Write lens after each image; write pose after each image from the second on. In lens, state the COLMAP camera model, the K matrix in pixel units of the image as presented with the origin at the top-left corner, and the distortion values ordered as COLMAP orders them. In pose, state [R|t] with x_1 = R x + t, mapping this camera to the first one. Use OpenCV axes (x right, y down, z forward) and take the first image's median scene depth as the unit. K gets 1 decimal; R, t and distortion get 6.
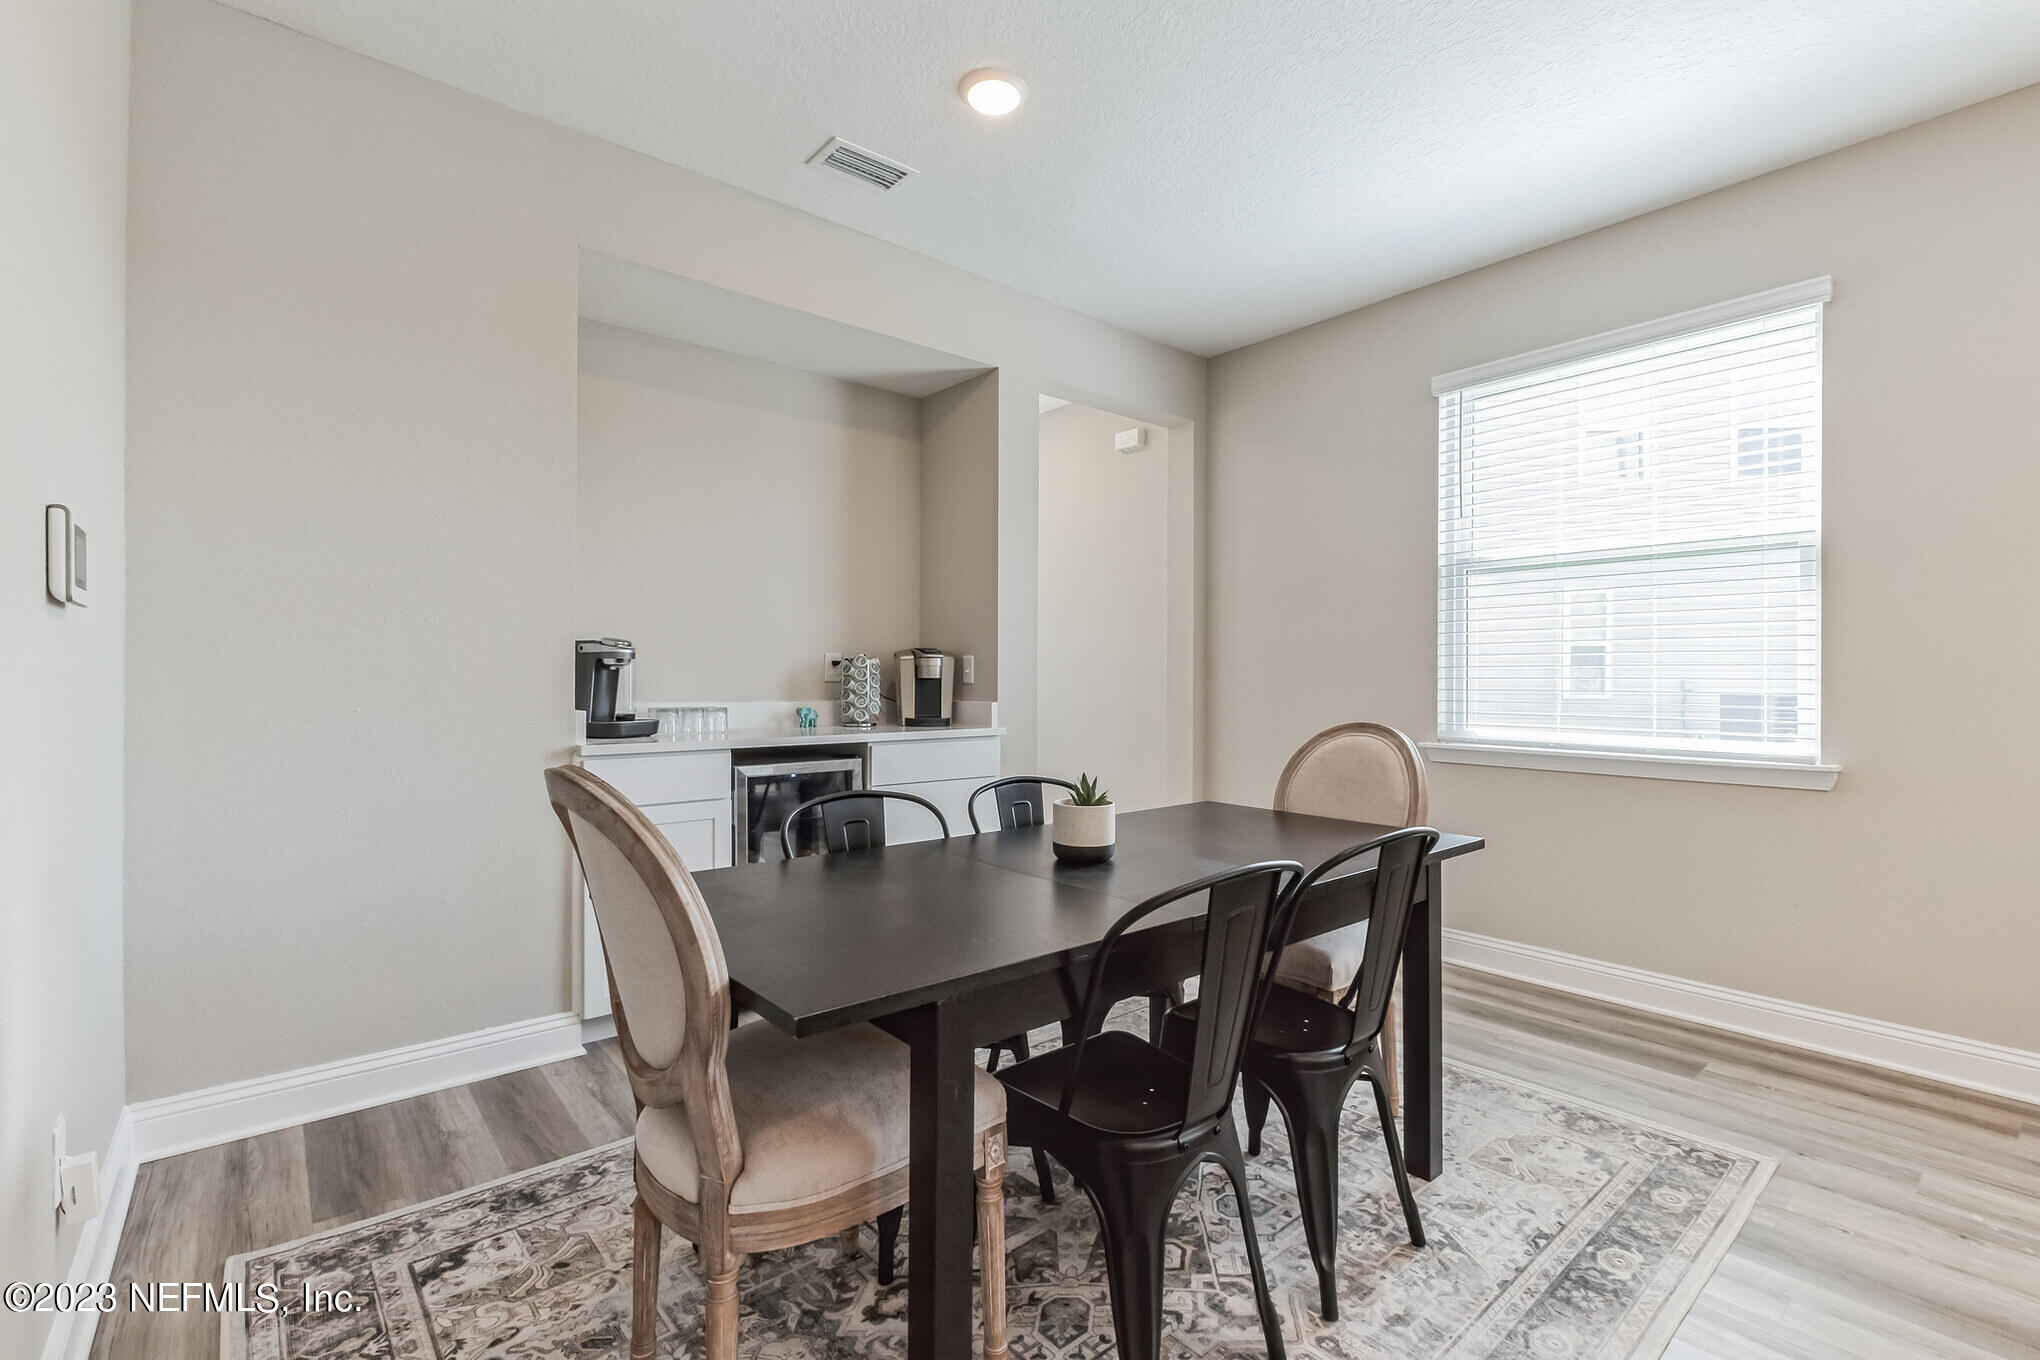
lens RADIAL K [[860.9, 0, 1034.4], [0, 860.9, 704.0], [0, 0, 1]] dist [-0.031383, -0.000647]
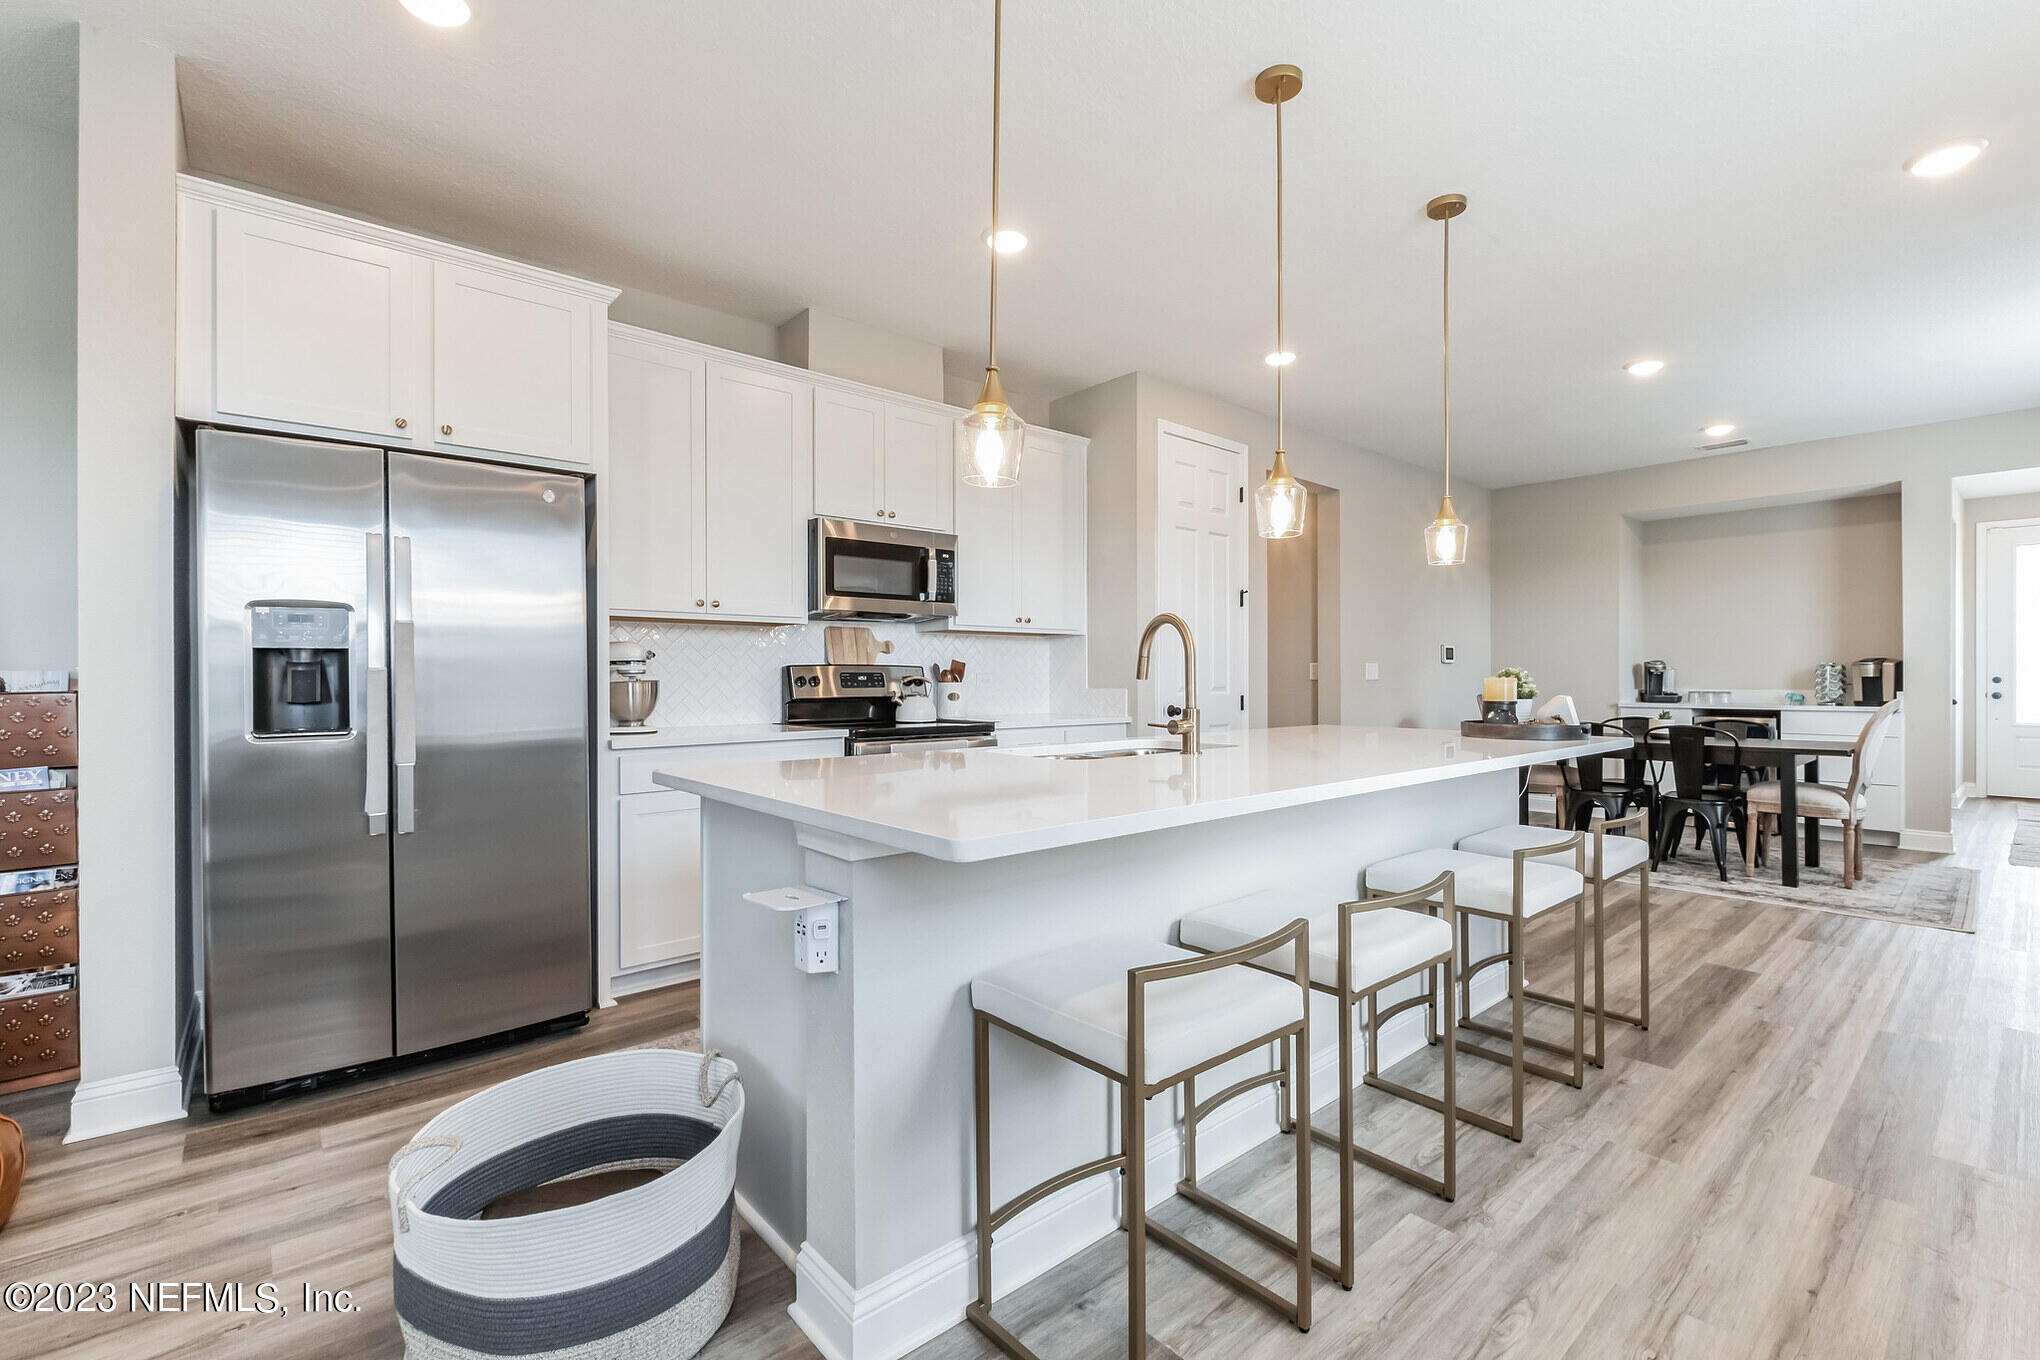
lens RADIAL K [[921.0, 0, 1025.8], [0, 921.0, 677.8], [0, 0, 1]] dist [0.002824, -0.000532]
pose [[0.041854, -0.004872, -0.999112, 1.917916], [-0.030193, 0.999525, -0.006139, 0.038897], [0.998667, 0.030424, 0.041687, -0.826633]]
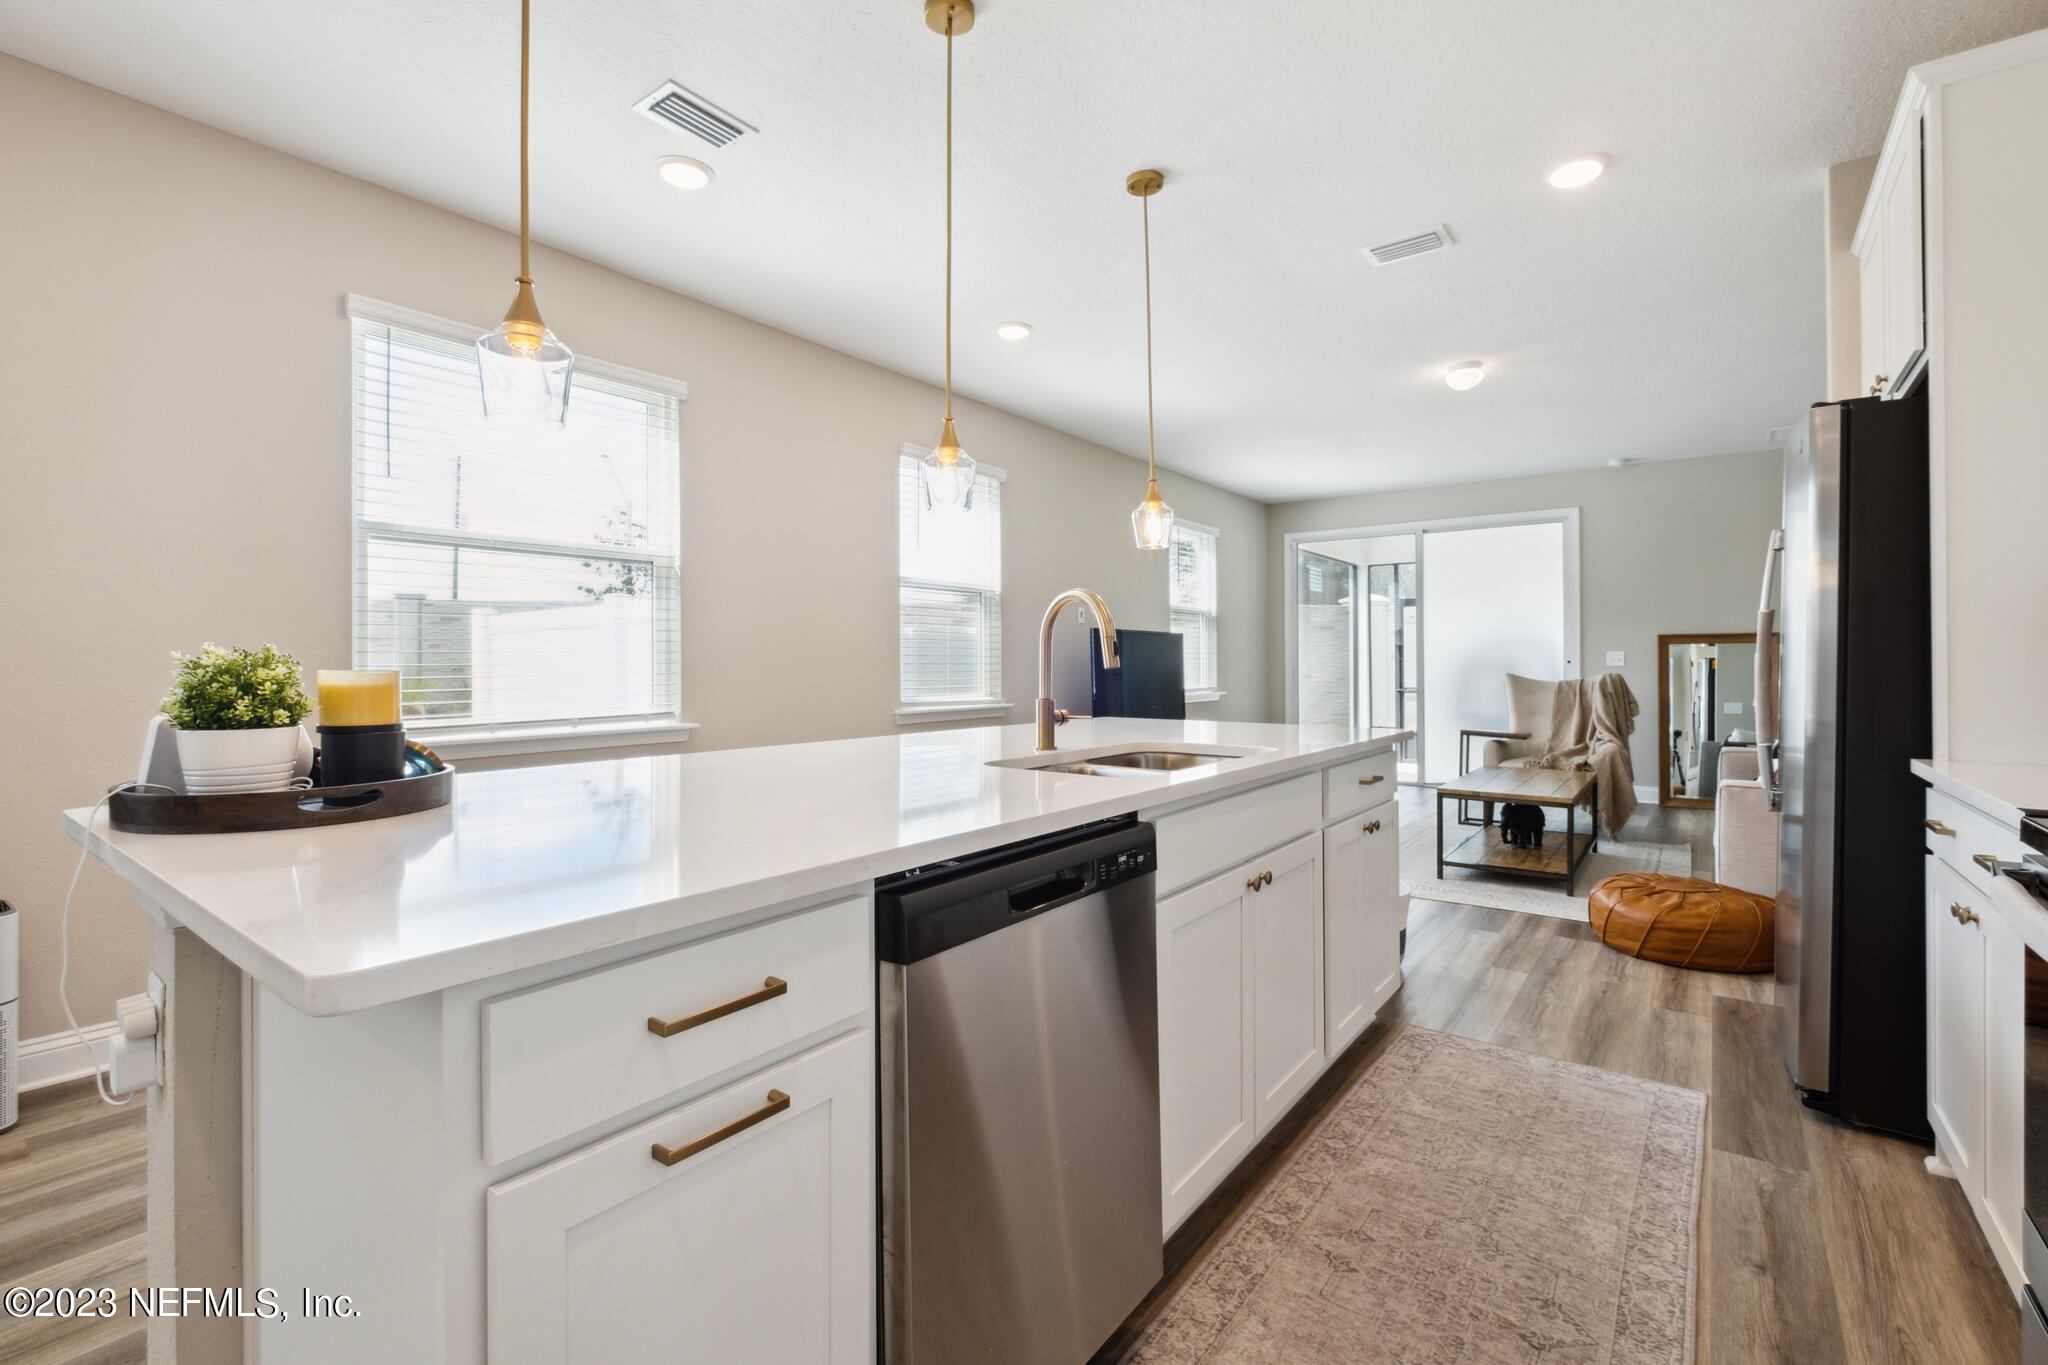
lens RADIAL K [[897.3, 0, 1032.5], [0, 897.3, 661.9], [0, 0, 1]] dist [0.000670, -0.001613]
pose [[-0.224667, -0.002995, 0.974431, 0.344351], [0.031690, 0.999444, 0.010379, 0.015627], [-0.973920, 0.033211, -0.224448, -0.460593]]
